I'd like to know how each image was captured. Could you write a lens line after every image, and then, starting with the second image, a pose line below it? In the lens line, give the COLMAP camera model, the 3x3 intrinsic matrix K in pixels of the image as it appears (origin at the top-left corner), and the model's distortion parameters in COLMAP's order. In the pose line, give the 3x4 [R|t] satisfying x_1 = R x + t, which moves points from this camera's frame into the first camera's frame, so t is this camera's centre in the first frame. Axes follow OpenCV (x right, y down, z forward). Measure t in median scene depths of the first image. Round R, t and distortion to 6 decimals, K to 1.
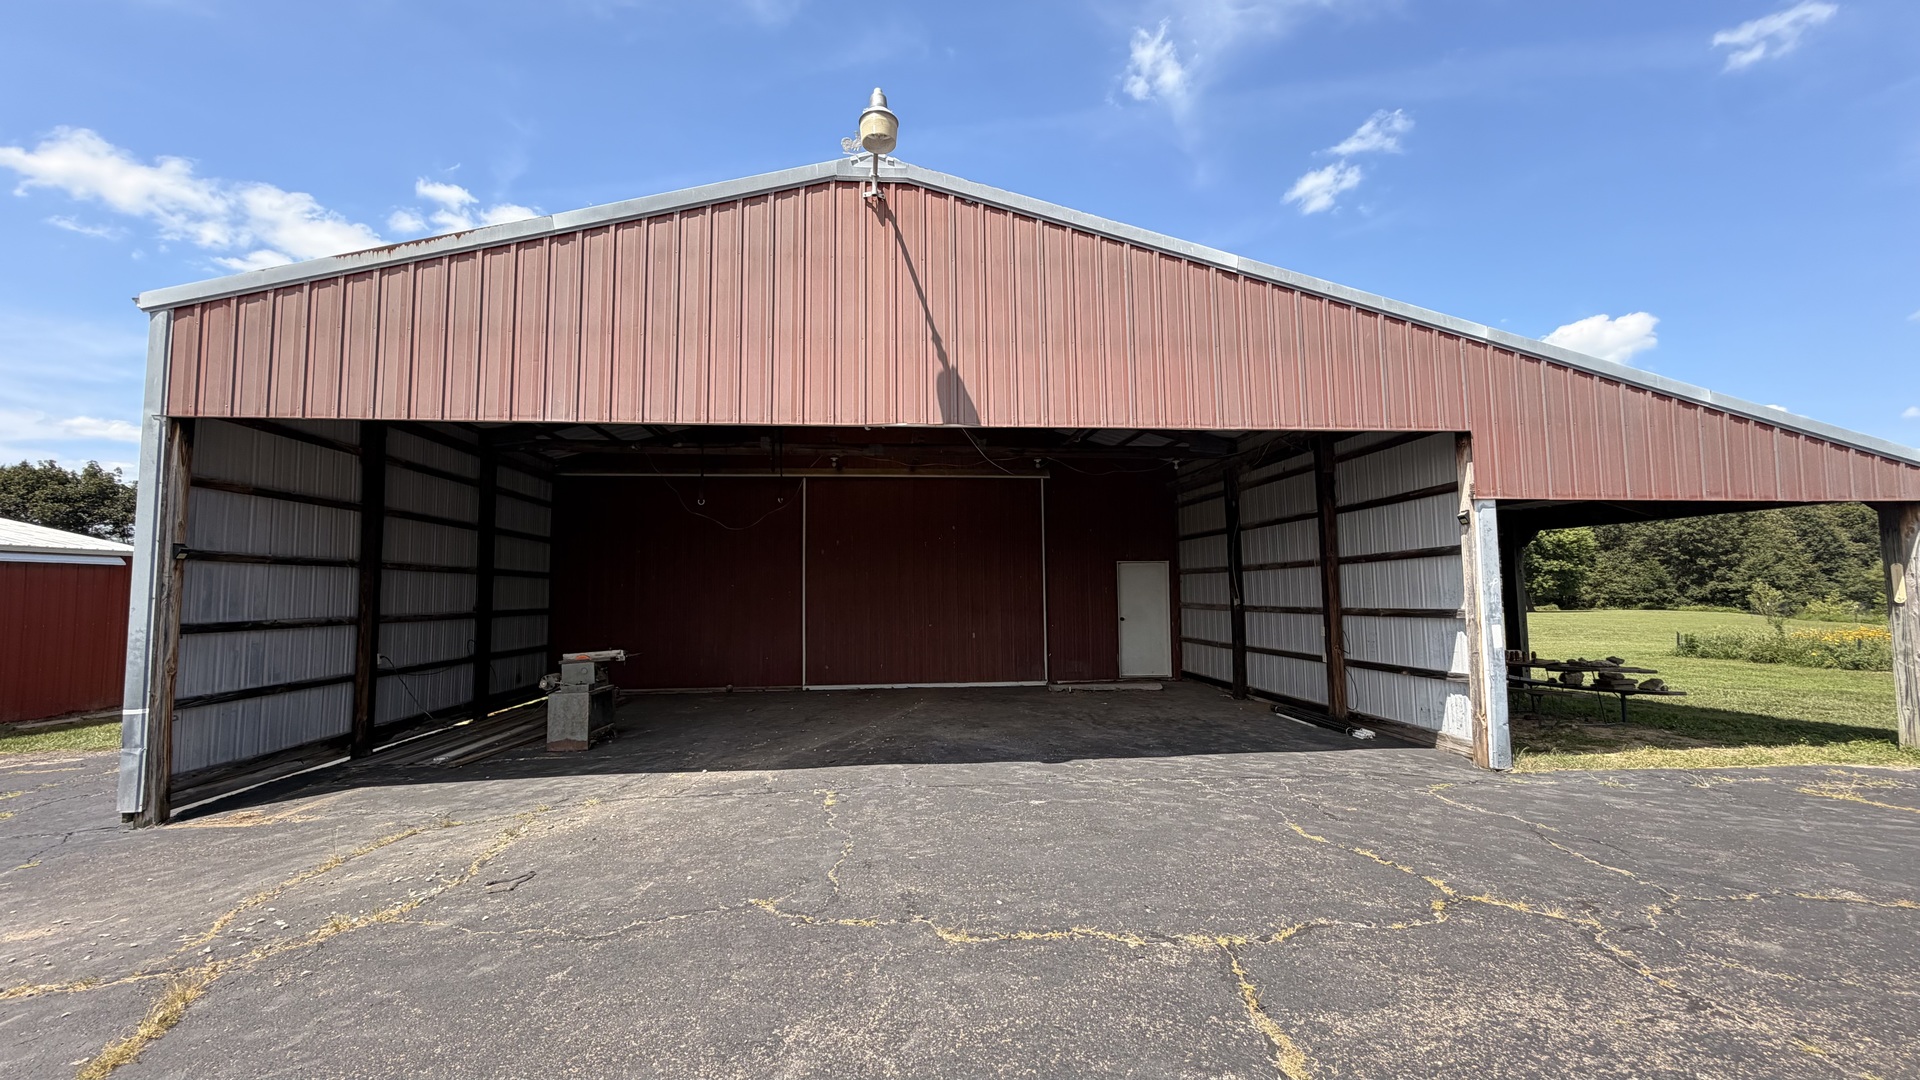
lens RADIAL K [[764.9, 0, 951.1], [0, 764.9, 536.9], [0, 0, 1]] dist [-0.000730, -0.000414]
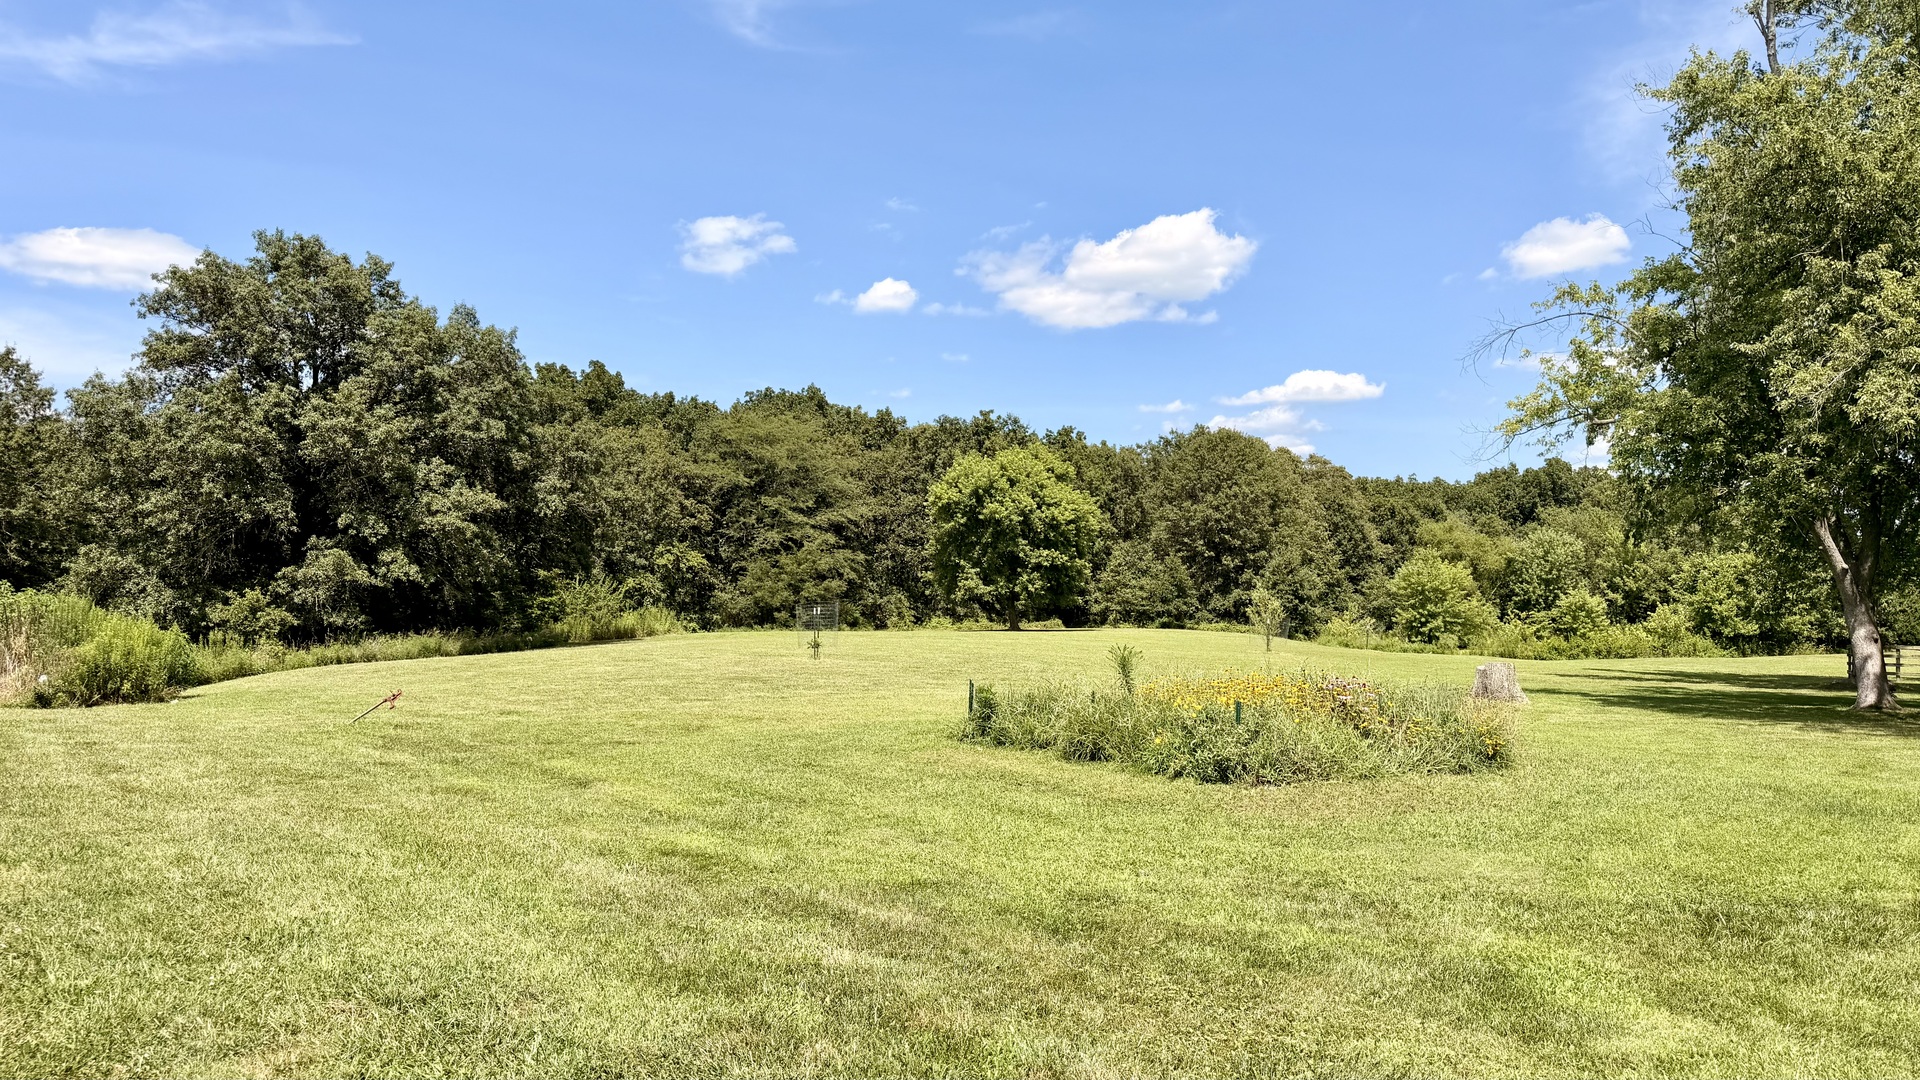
lens RADIAL K [[1333.2, 0, 950.3], [0, 1333.2, 544.3], [0, 0, 1]] dist [0.066720, -0.000825]
pose [[0.851715, 0.039140, 0.522542, 0.146751], [-0.058012, 0.998120, 0.019794, 0.009337], [-0.520785, -0.047173, 0.852384, 0.101954]]
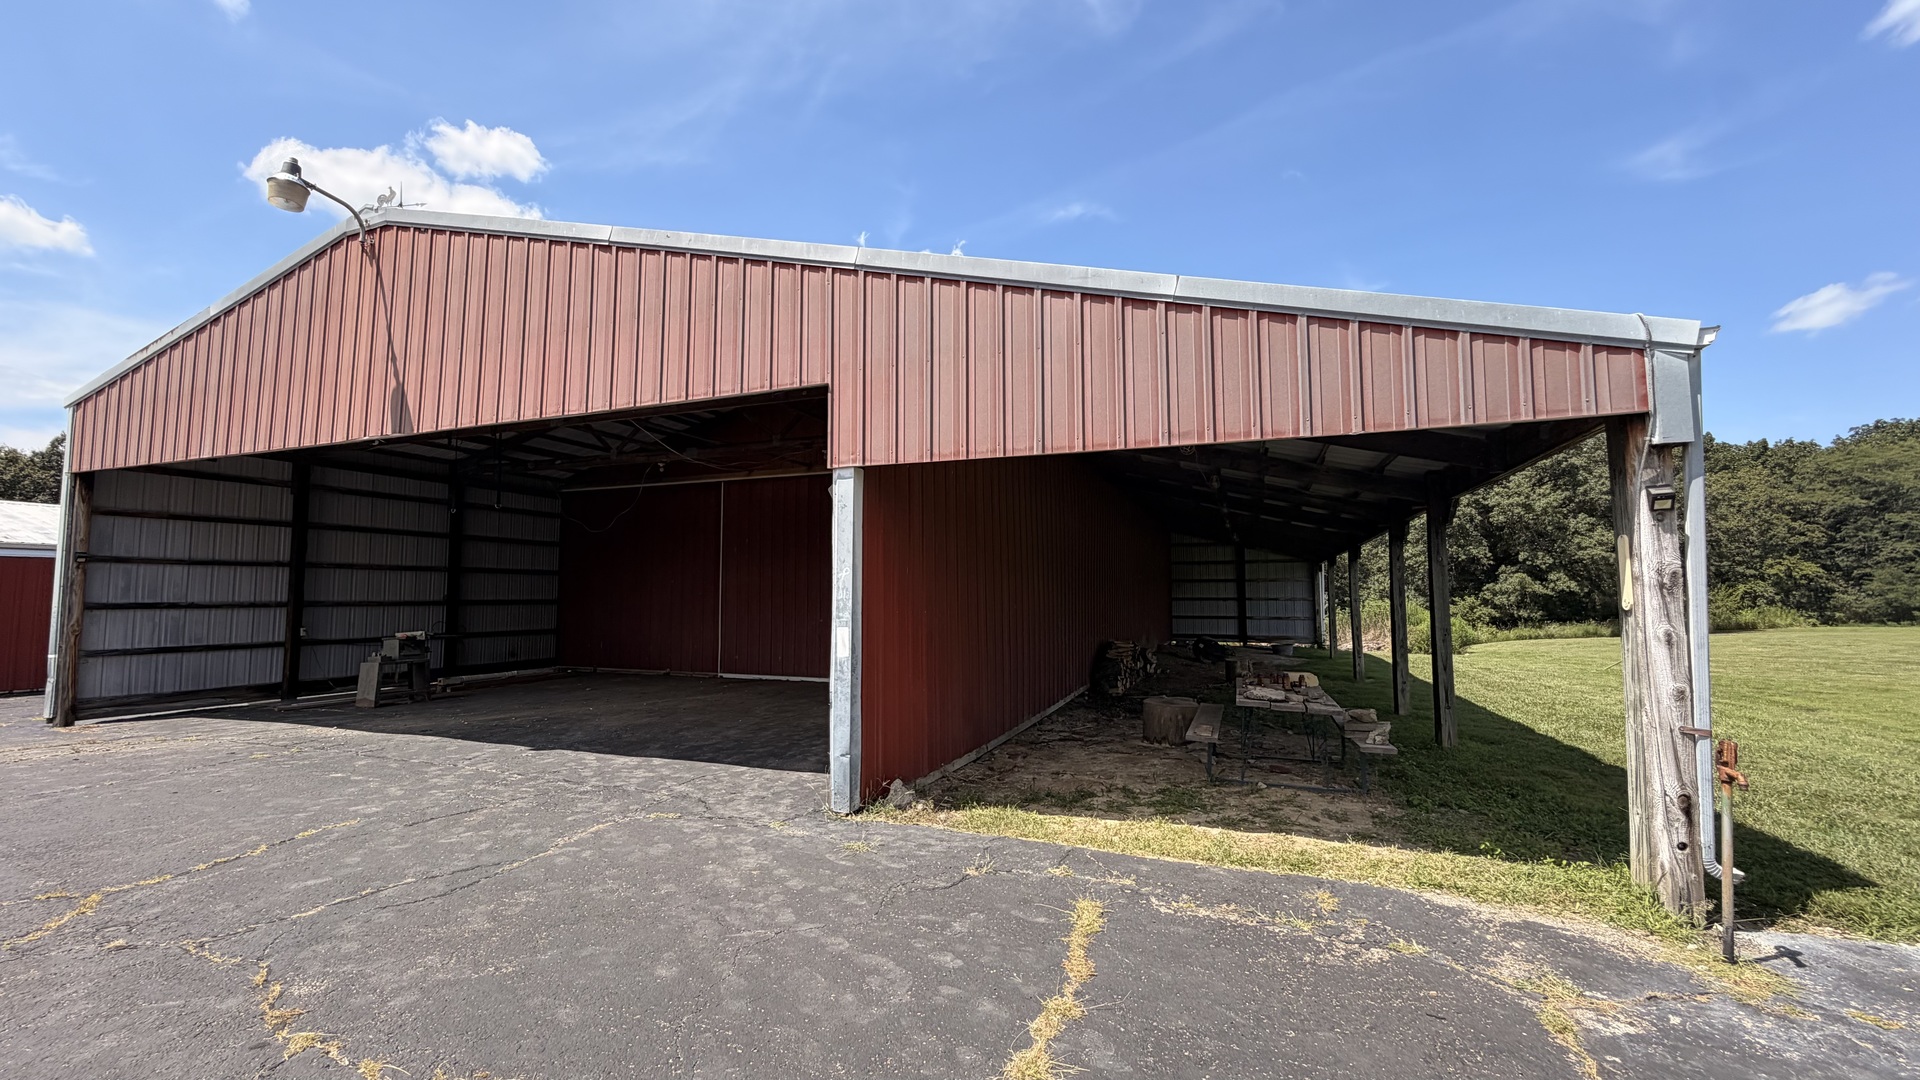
lens RADIAL K [[764.9, 0, 951.1], [0, 764.9, 536.9], [0, 0, 1]] dist [-0.000730, -0.000414]
pose [[0.891705, -0.025419, -0.451903, 0.103964], [0.026184, 0.999647, -0.004563, 0.002505], [0.451859, -0.007763, 0.892056, 0.031383]]
